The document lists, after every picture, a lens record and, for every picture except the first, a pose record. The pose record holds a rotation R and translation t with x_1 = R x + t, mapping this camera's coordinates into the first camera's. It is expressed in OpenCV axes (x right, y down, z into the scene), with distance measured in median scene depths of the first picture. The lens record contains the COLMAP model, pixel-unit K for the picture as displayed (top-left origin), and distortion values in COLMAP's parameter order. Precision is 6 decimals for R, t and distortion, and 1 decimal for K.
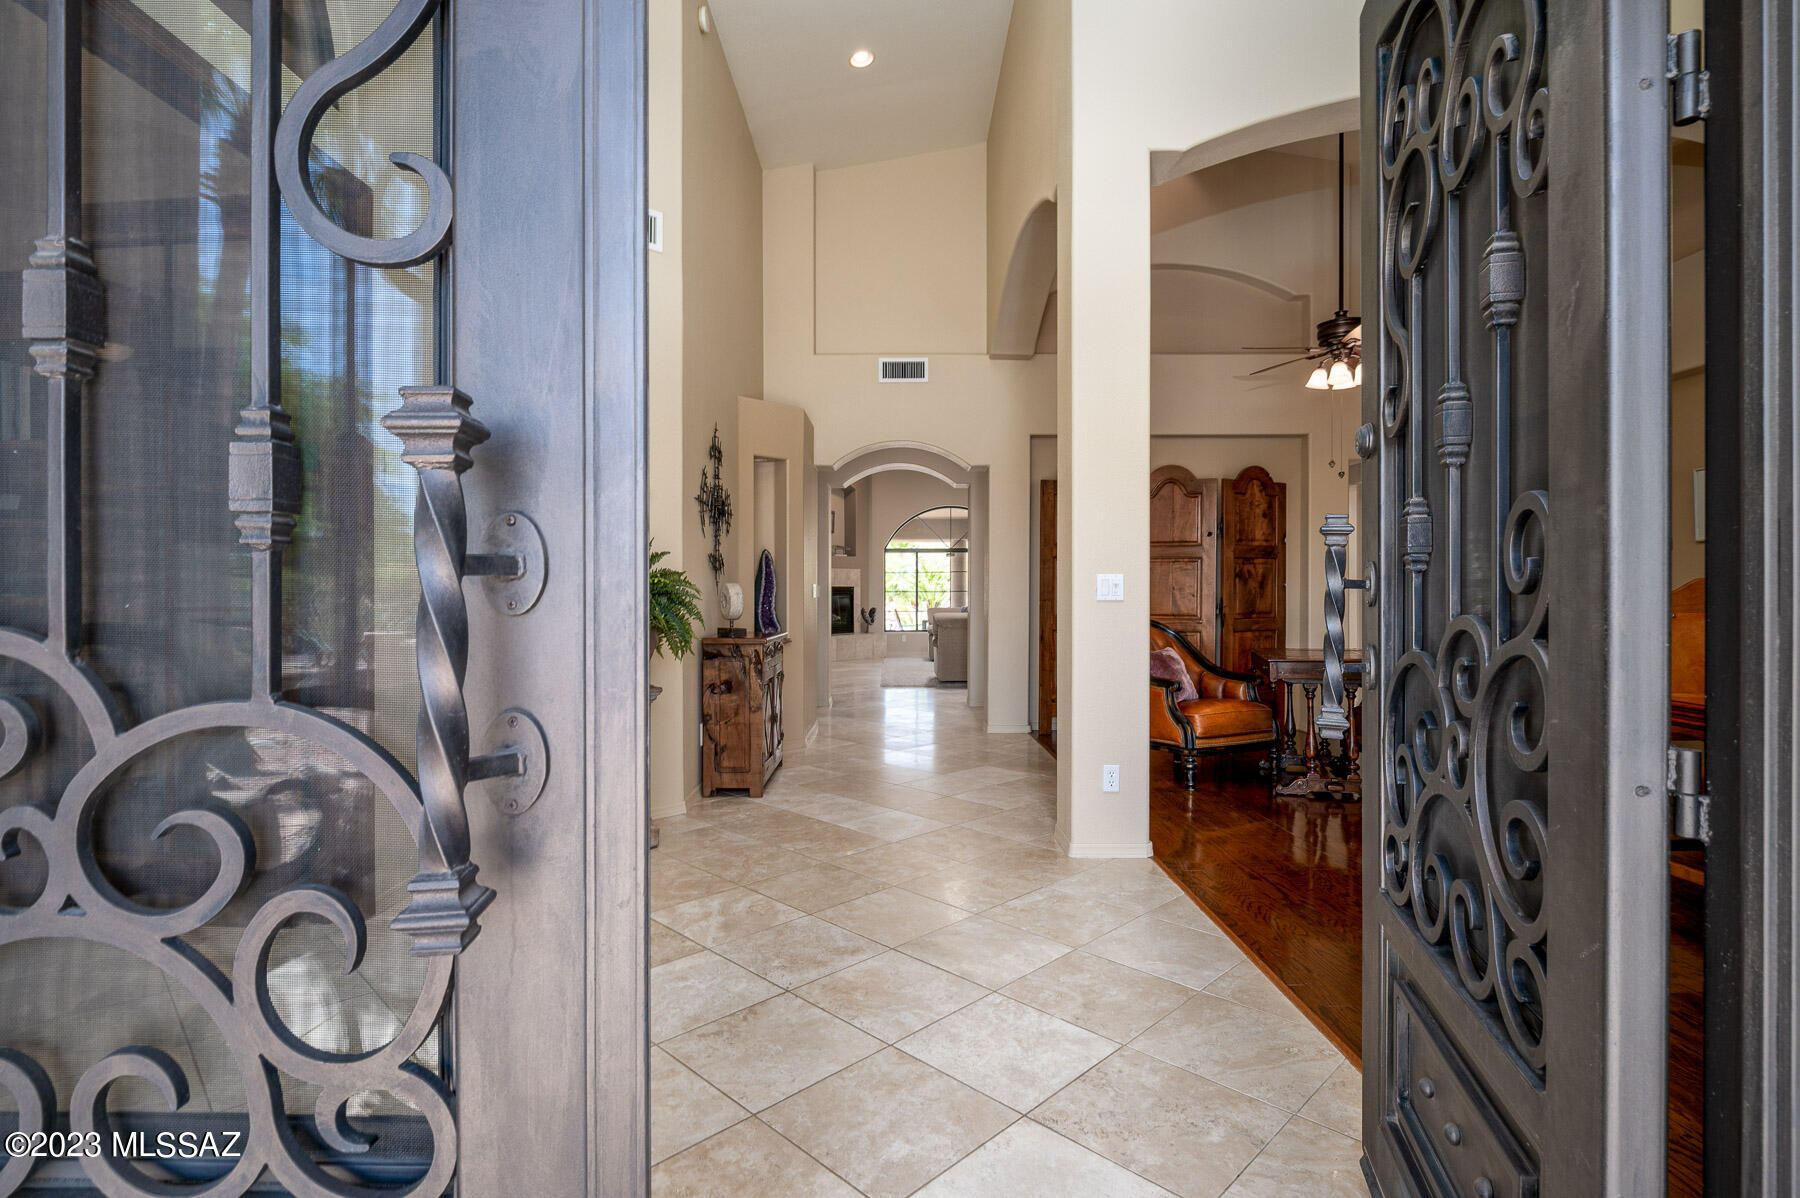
lens RADIAL K [[861.0, 0, 900.0], [0, 861.0, 599.0], [0, 0, 1]] dist [-0.002373, -0.001089]
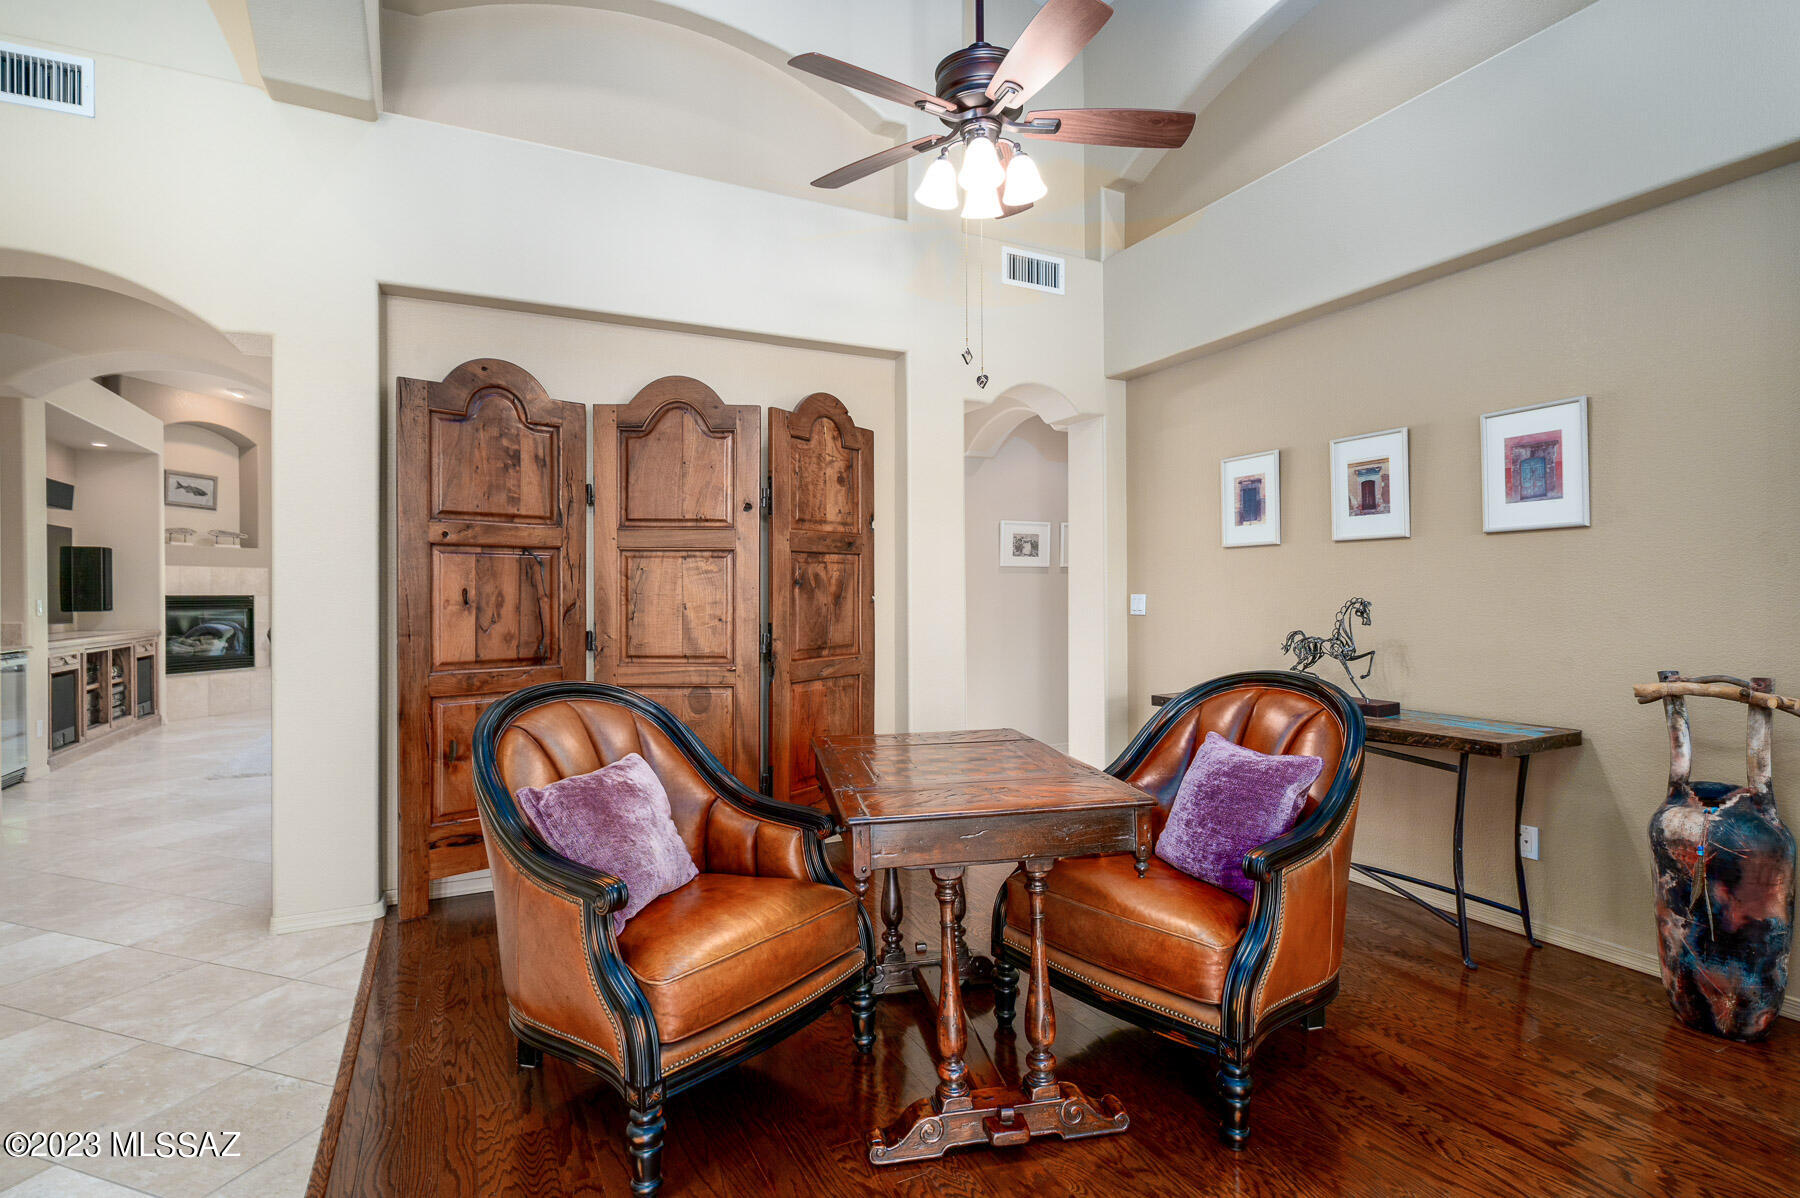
lens RADIAL K [[861.0, 0, 900.0], [0, 861.0, 599.0], [0, 0, 1]] dist [-0.002373, -0.001089]
pose [[0.894839, -0.009048, 0.446297, 0.199214], [0.009608, 0.999953, 0.001008, -0.016661], [-0.446285, 0.003386, 0.894884, 0.462127]]
